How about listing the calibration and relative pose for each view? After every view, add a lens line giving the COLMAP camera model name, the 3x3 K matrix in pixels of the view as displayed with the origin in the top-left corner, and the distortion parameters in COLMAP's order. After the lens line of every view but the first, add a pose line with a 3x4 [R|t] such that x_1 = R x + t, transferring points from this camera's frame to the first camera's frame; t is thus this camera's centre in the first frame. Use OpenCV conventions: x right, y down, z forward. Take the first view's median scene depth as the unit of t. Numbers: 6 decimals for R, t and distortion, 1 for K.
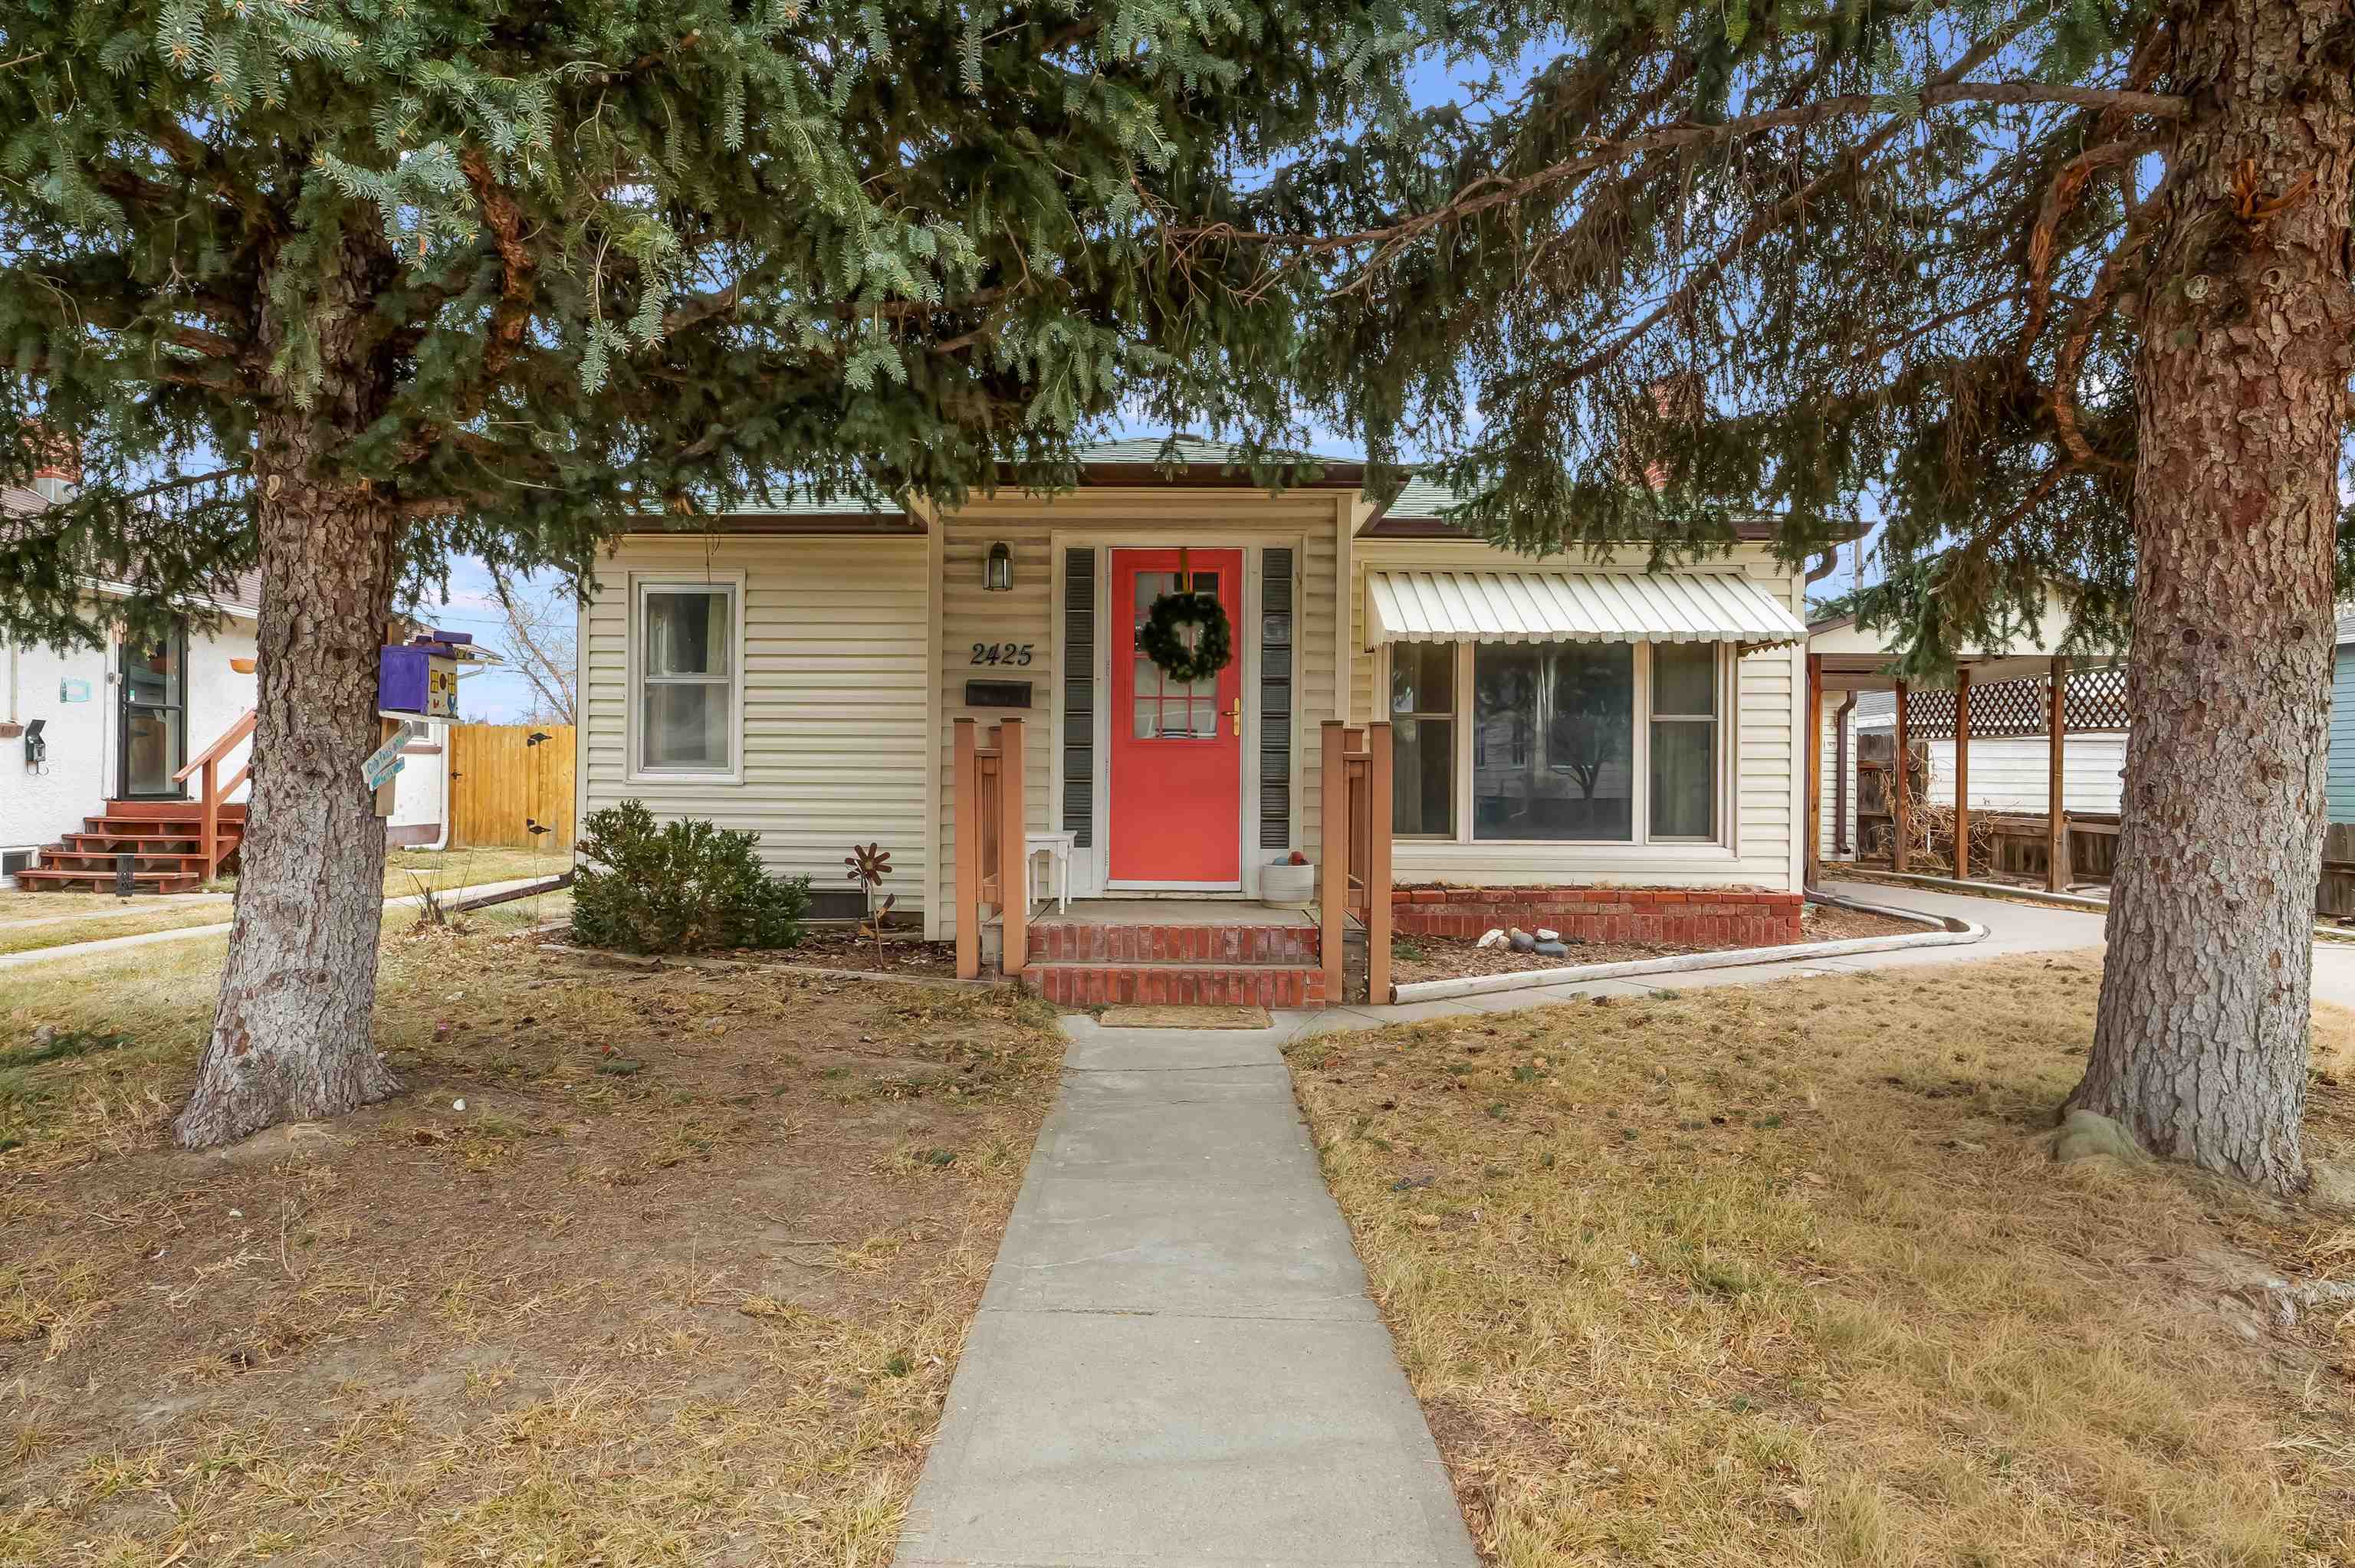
lens RADIAL K [[1345.1, 0, 1173.7], [0, 1345.1, 776.5], [0, 0, 1]] dist [0.006369, 0.000240]
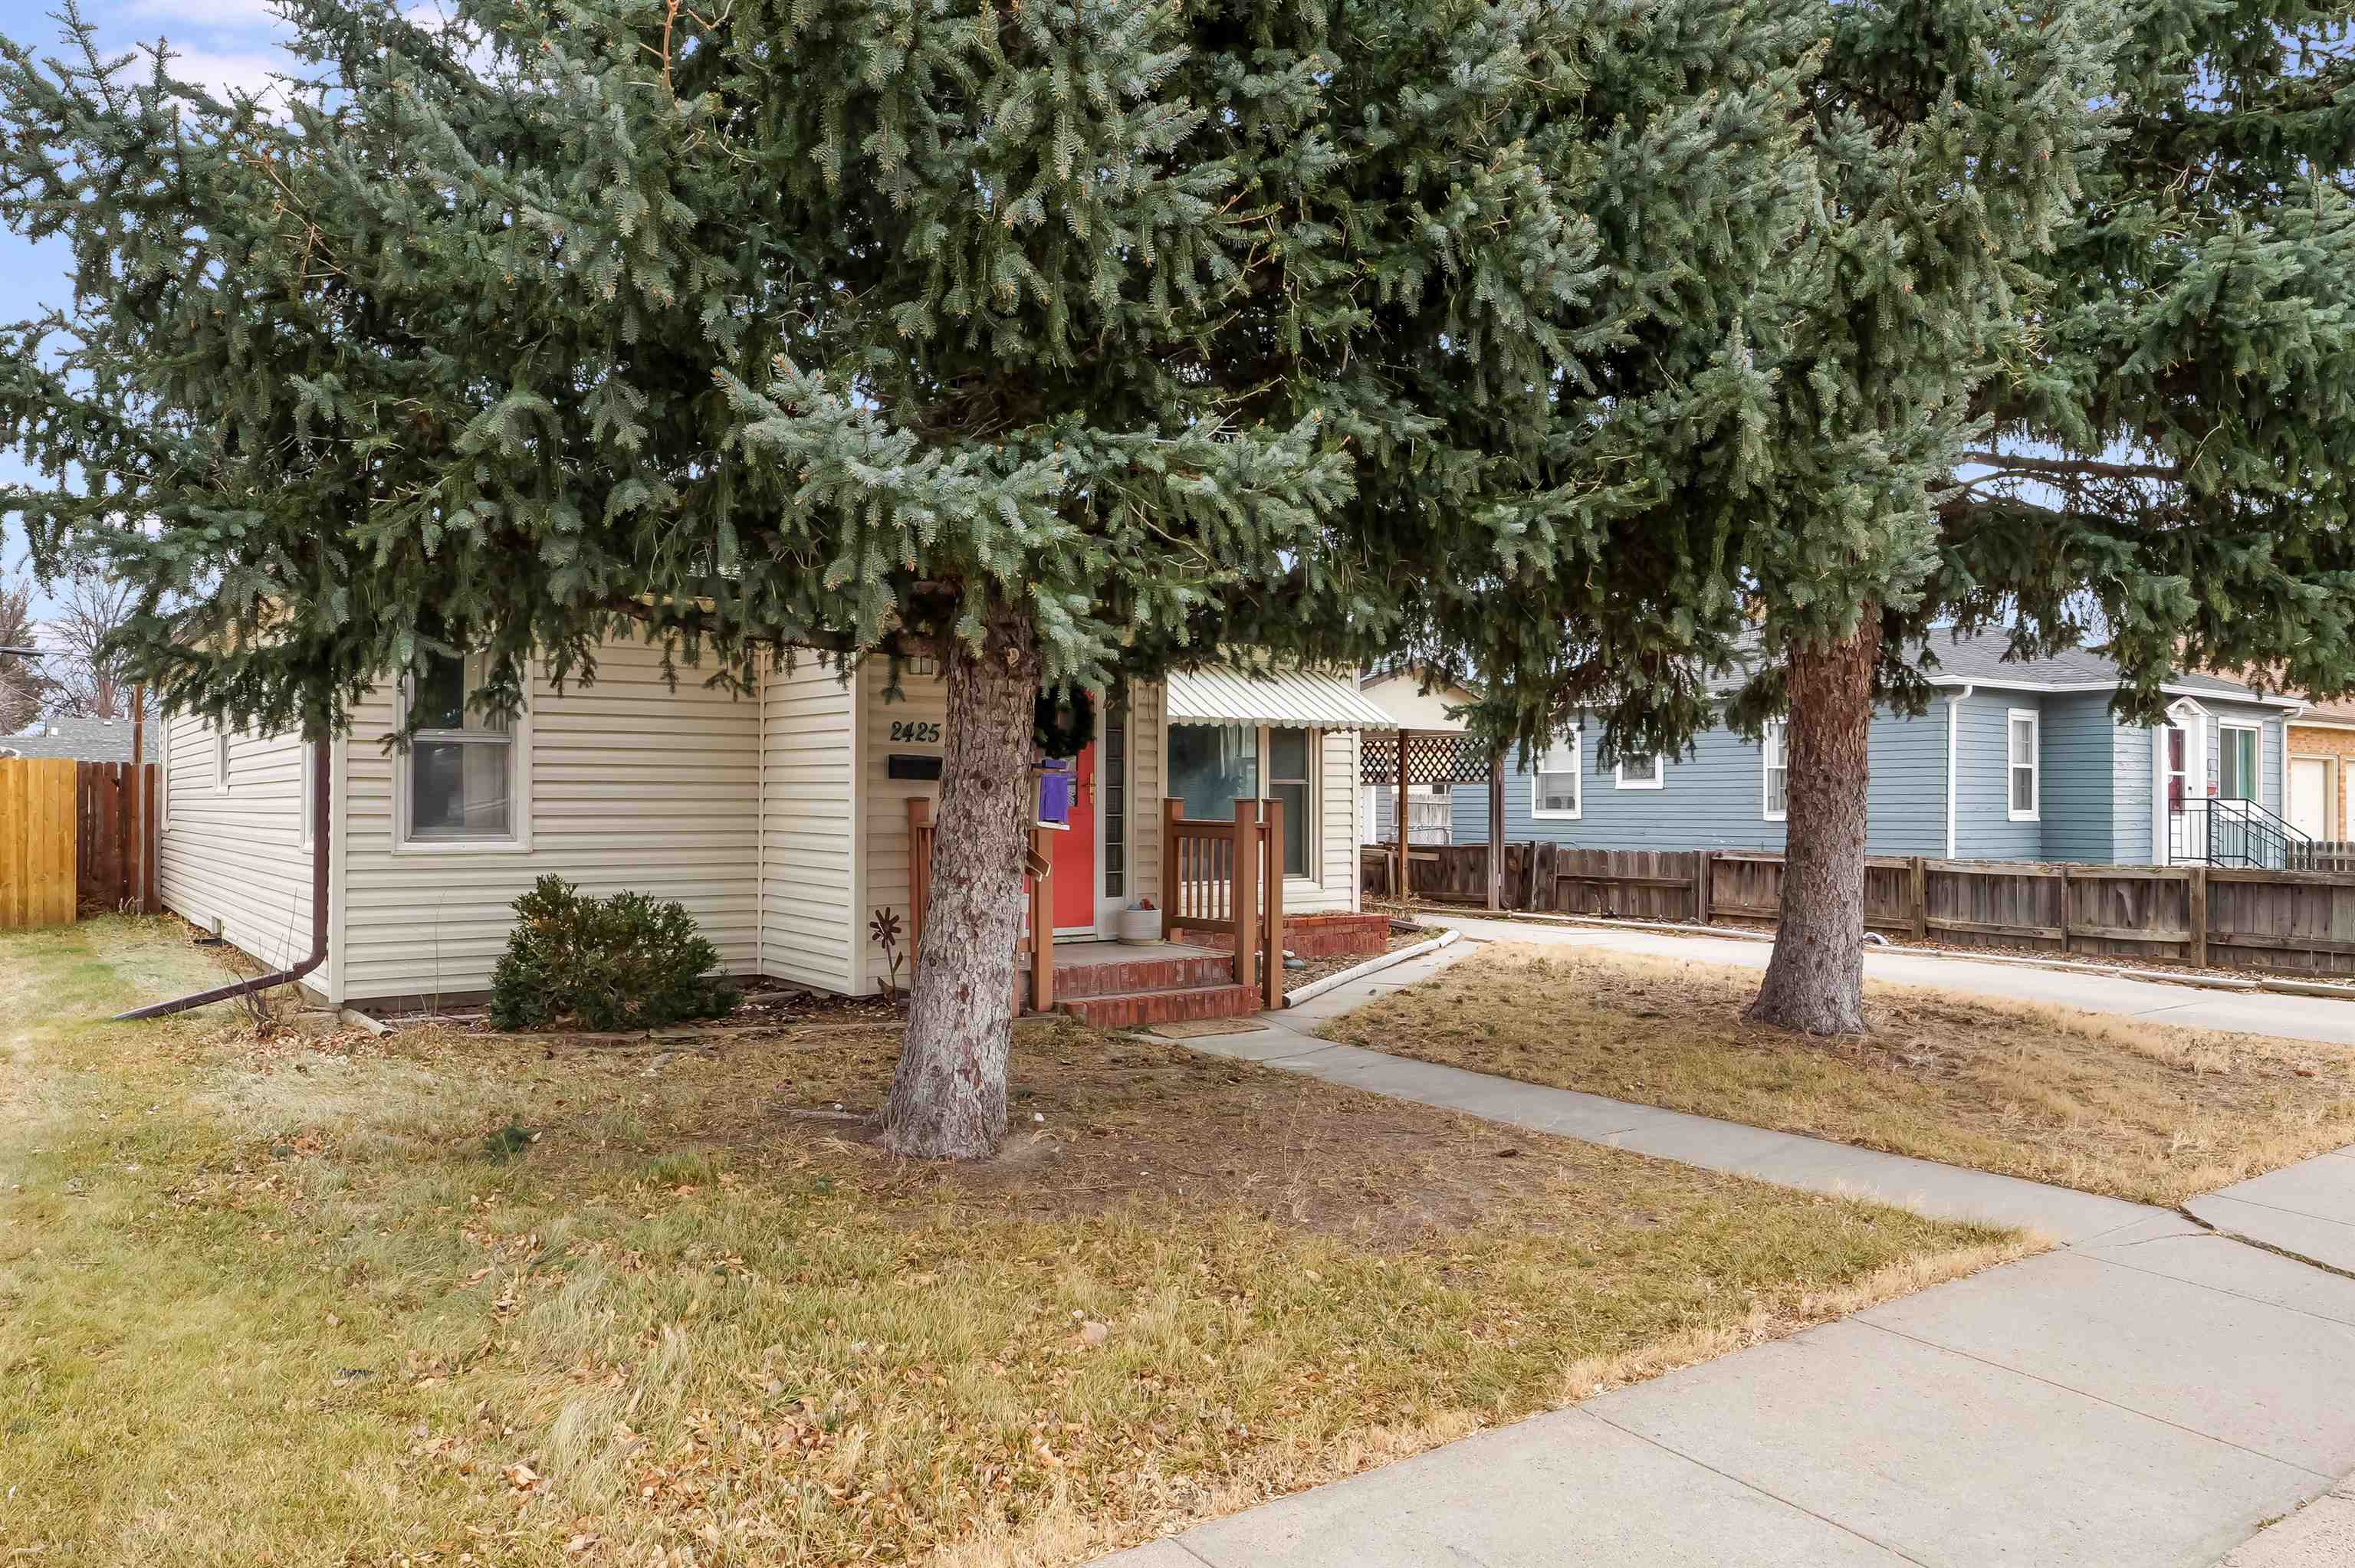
lens RADIAL K [[1599.3, 0, 1178.1], [0, 1599.3, 792.3], [0, 0, 1]] dist [-0.001542, -0.000034]
pose [[0.785350, -0.000487, 0.619052, -0.772476], [0.002533, 0.999994, -0.002427, -0.037453], [-0.619047, 0.003474, 0.785346, -0.166361]]
